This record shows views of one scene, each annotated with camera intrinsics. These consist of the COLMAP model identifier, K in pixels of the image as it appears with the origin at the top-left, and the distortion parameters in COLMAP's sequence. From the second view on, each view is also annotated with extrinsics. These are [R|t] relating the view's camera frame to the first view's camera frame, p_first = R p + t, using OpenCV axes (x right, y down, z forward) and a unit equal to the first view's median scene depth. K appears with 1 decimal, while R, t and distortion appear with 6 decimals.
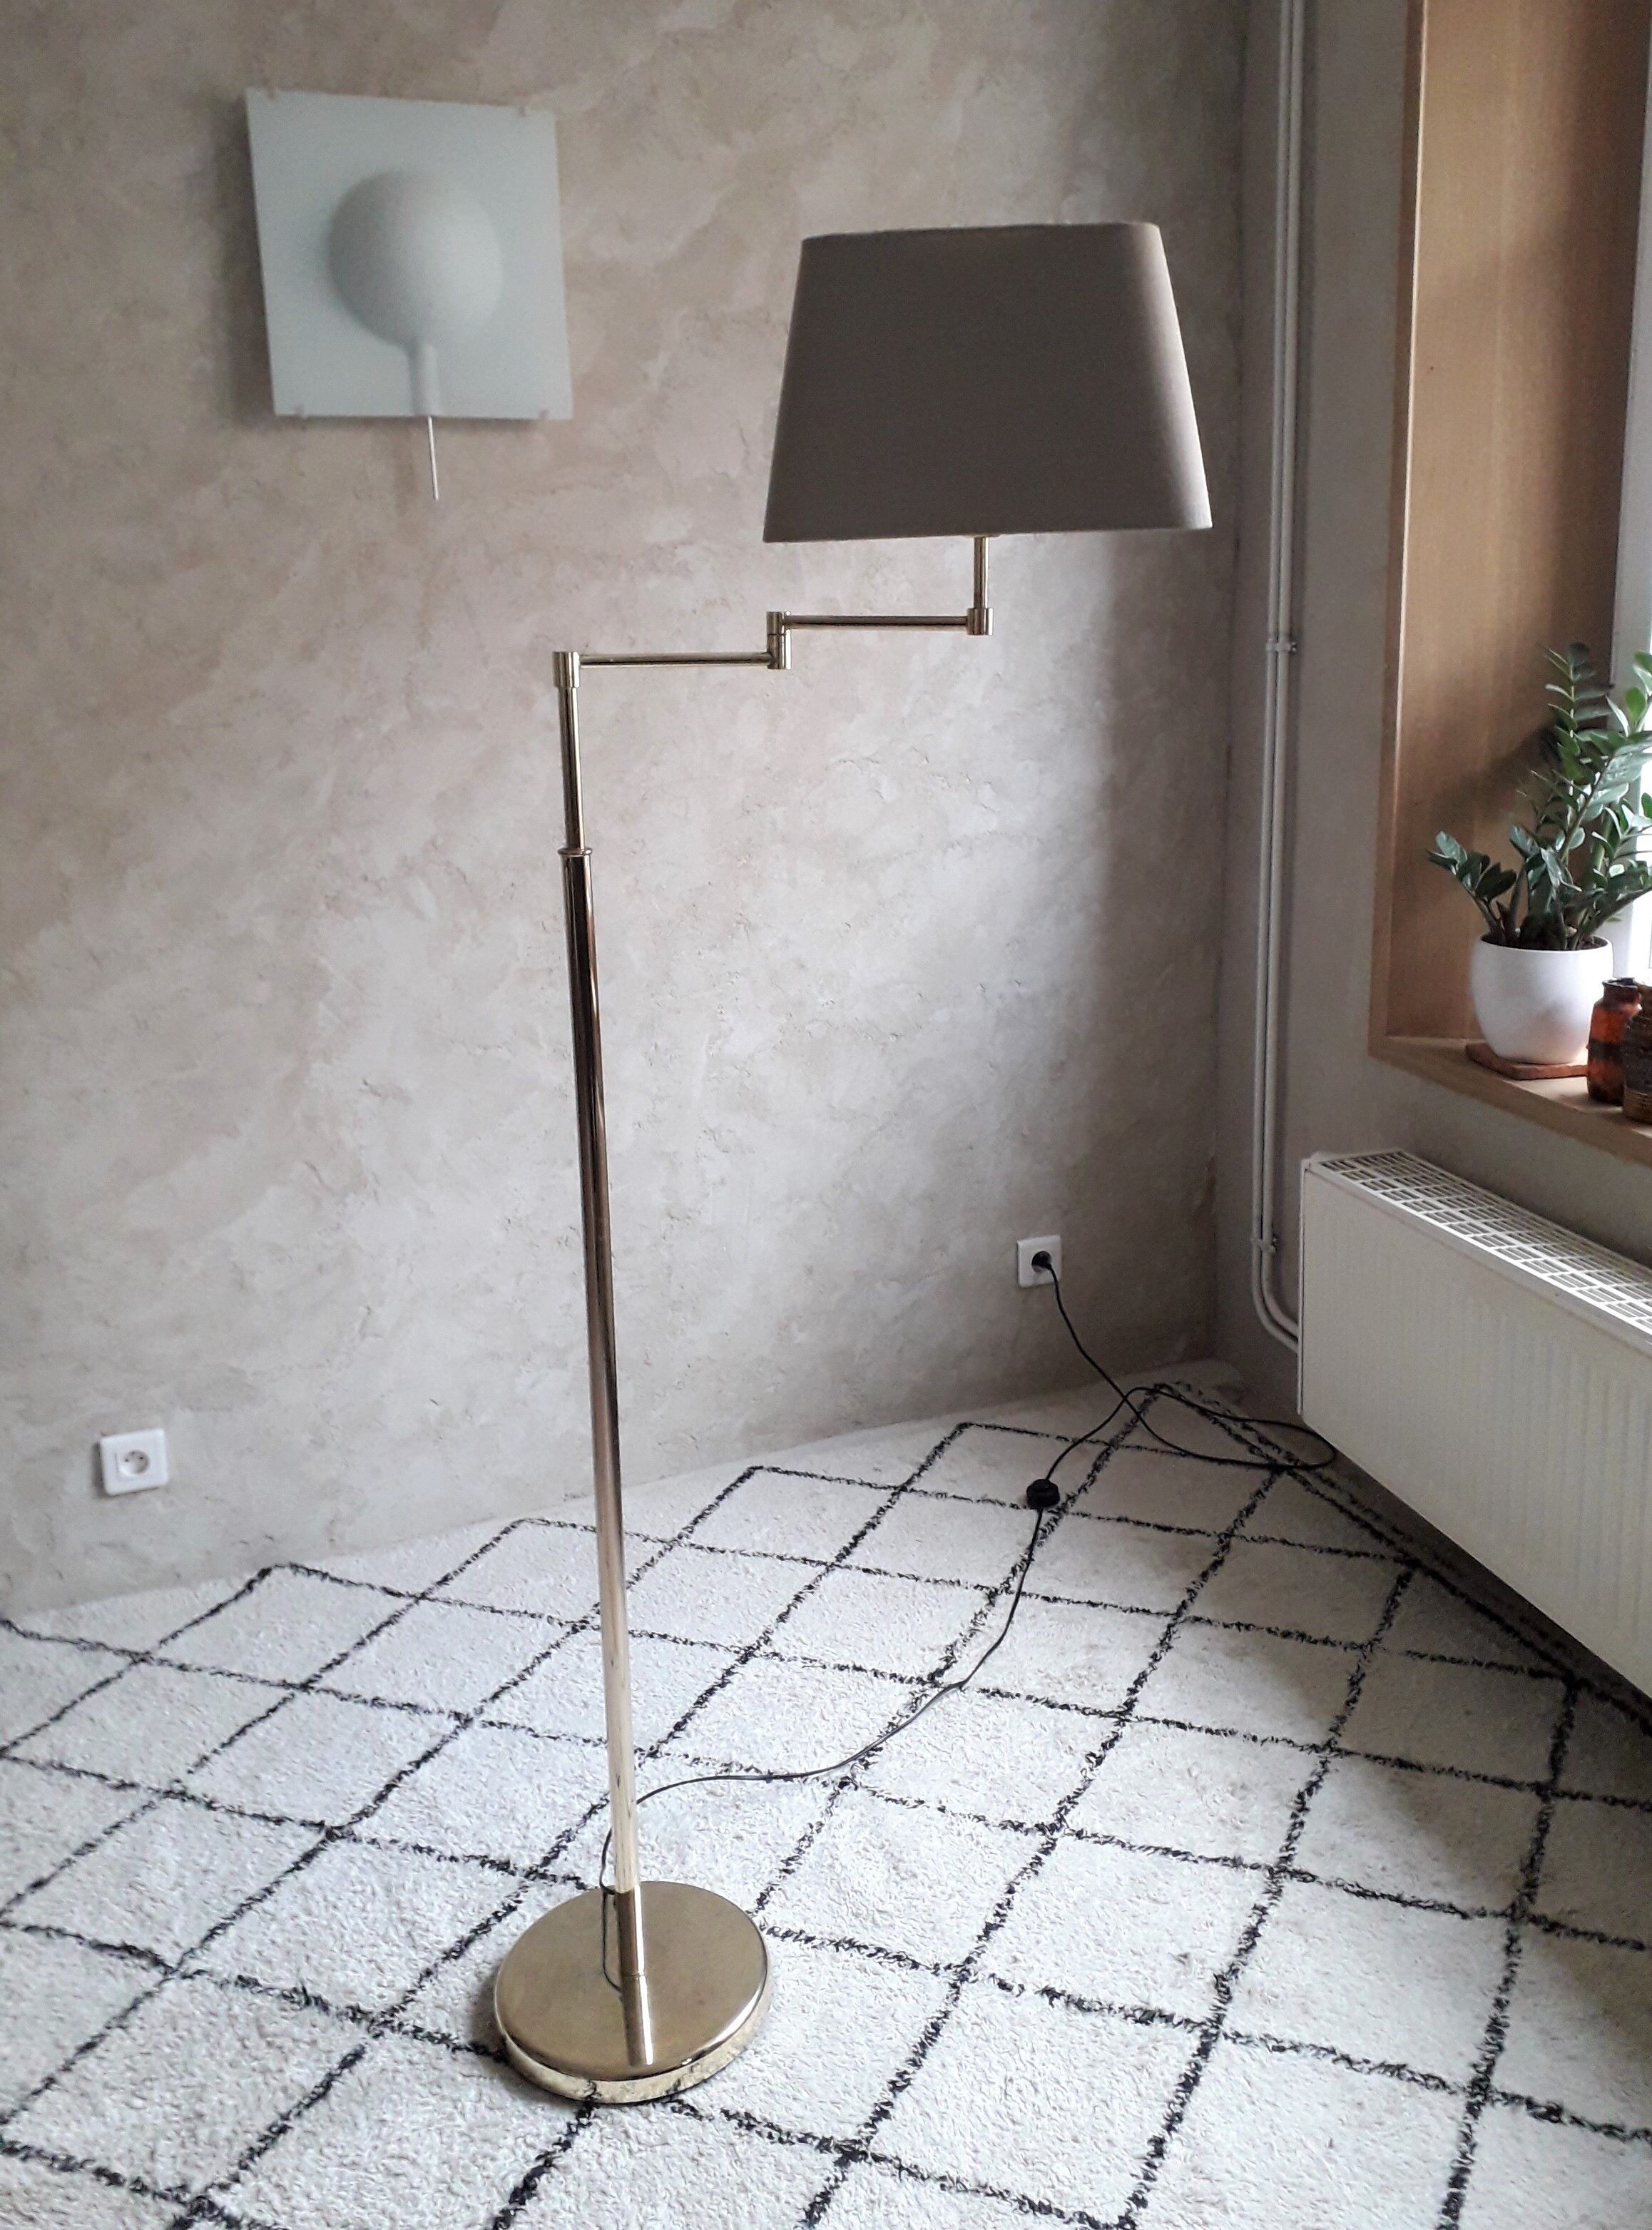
lens RADIAL K [[1981.7, 0, 867.6], [0, 1981.7, 1066.0], [0, 0, 1]] dist [0.226801, -0.734218]
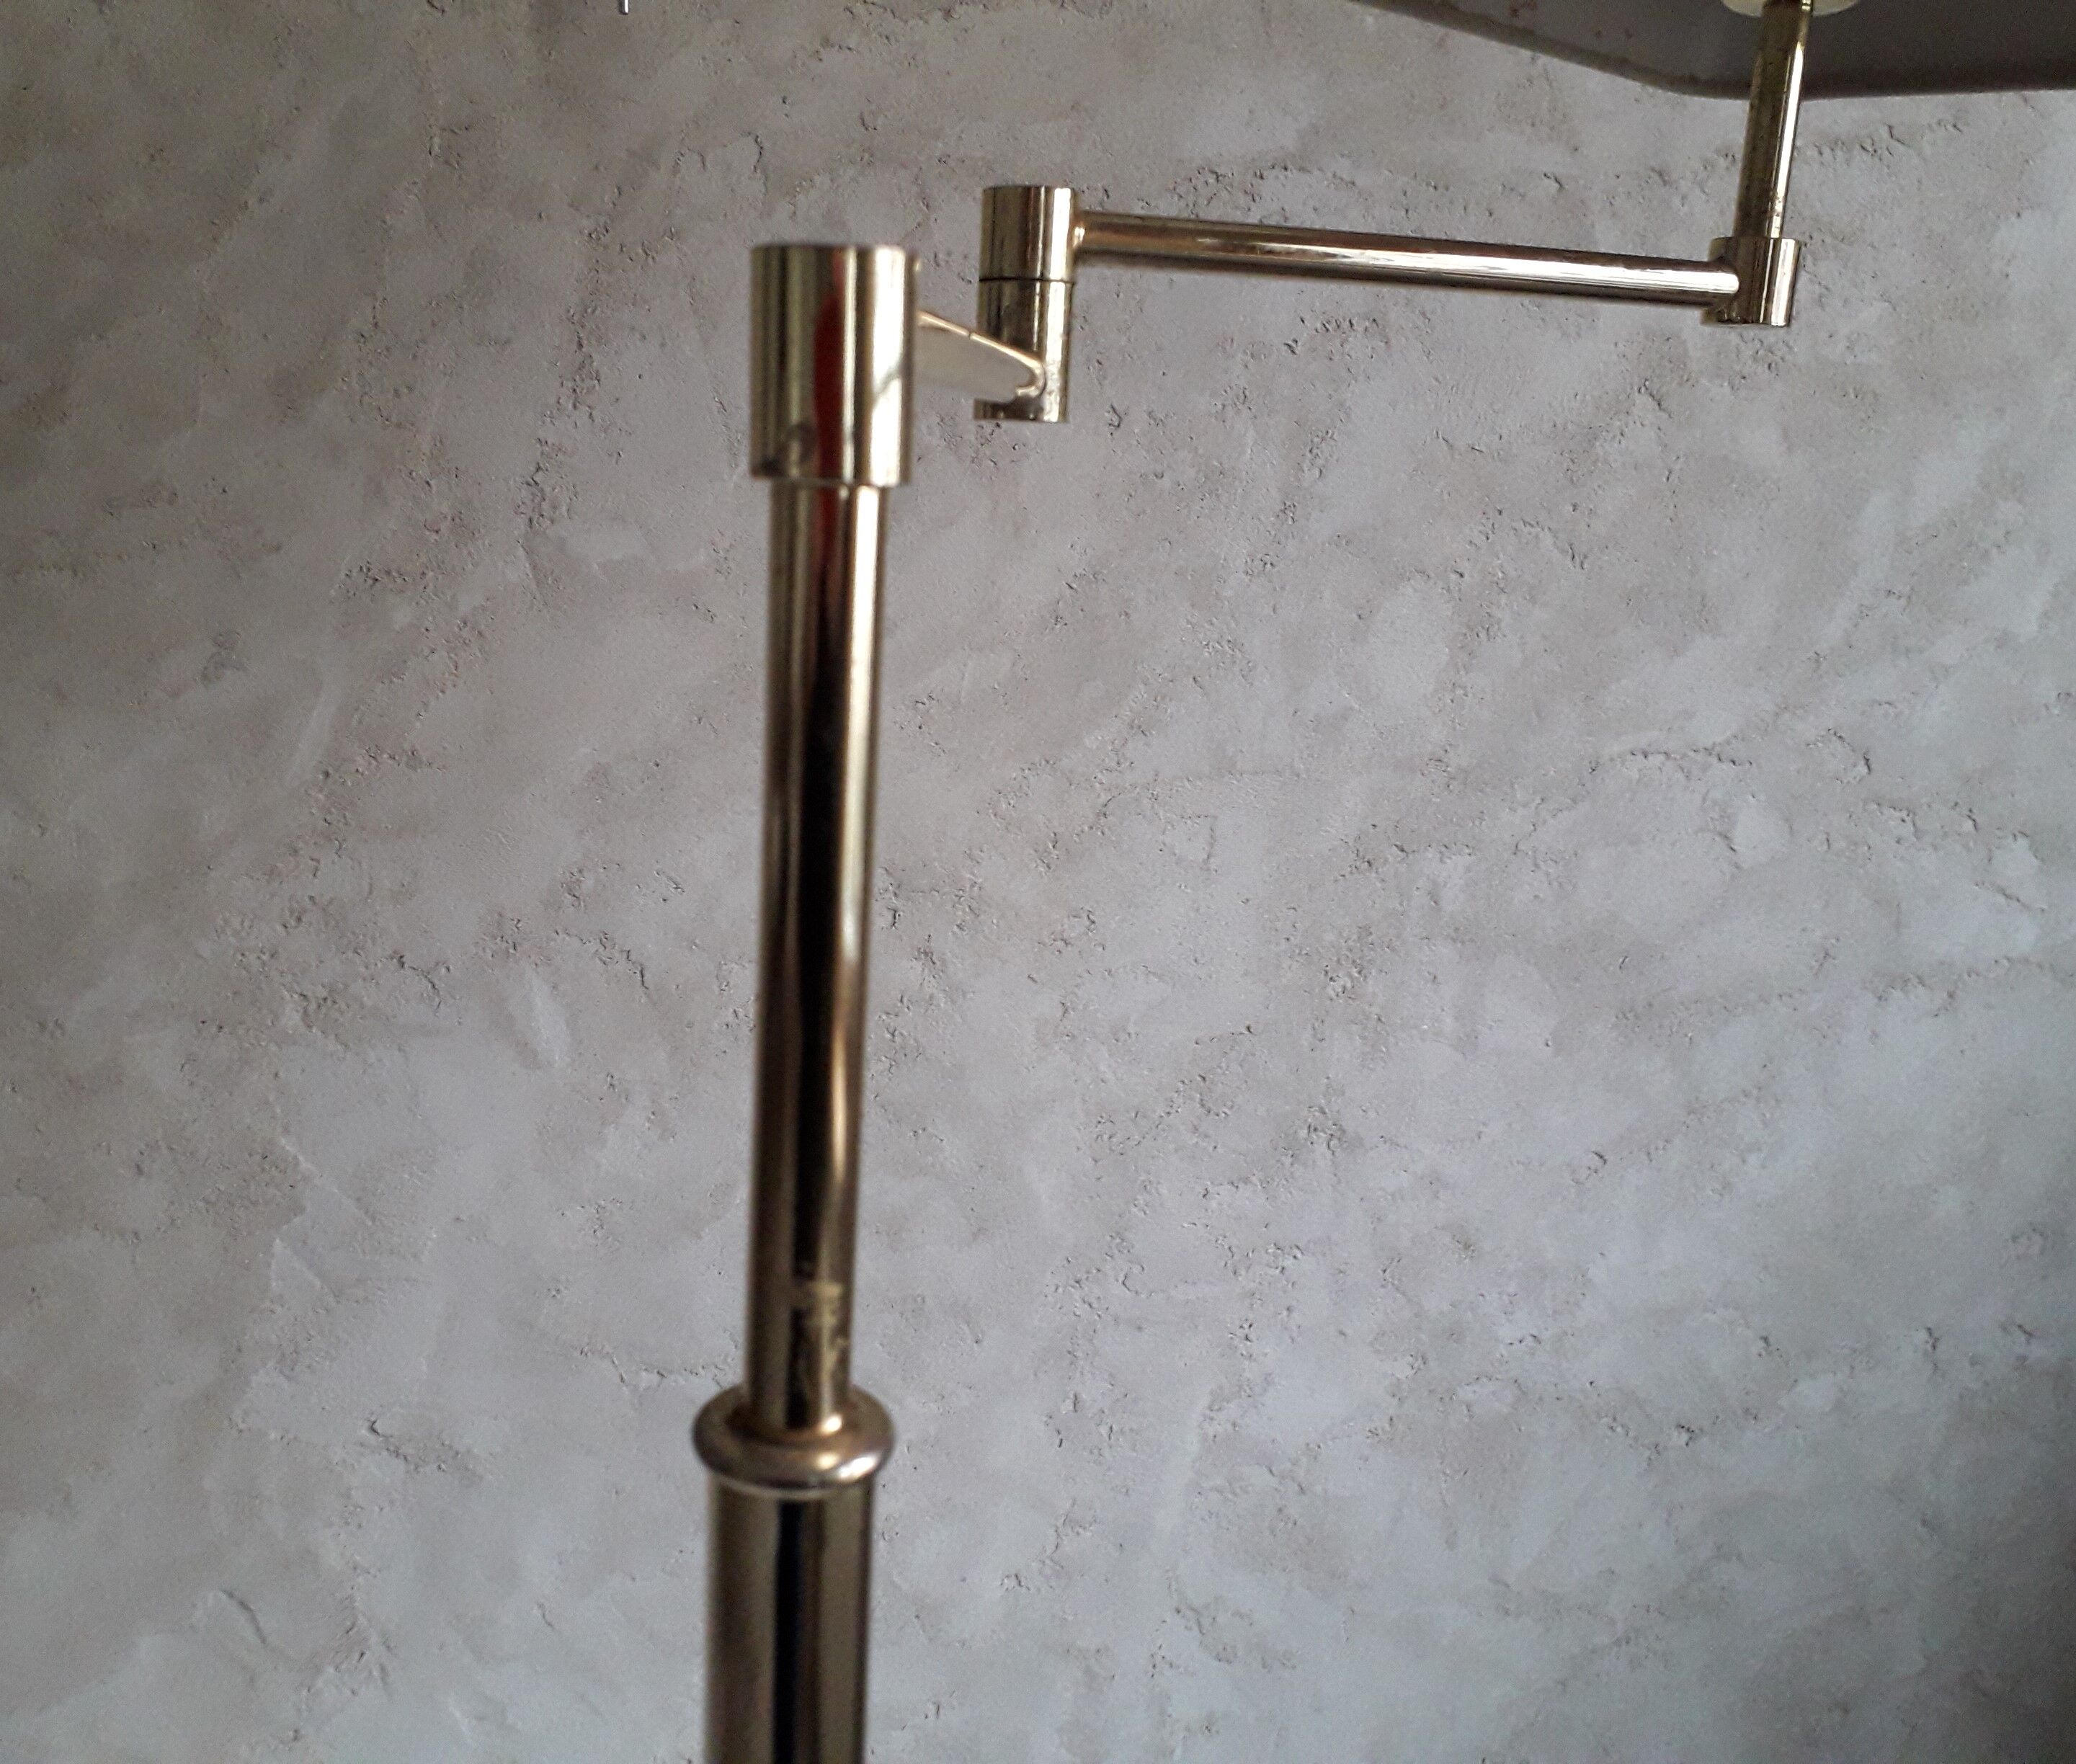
lens RADIAL K [[1868.2, 0, 874.0], [0, 1868.2, 854.4], [0, 0, 1]] dist [0.170273, -0.316771]
pose [[0.951041, 0.106490, -0.290138, -0.047004], [-0.115711, 0.993173, -0.014760, -0.116351], [0.286585, 0.047610, 0.956871, 0.636235]]
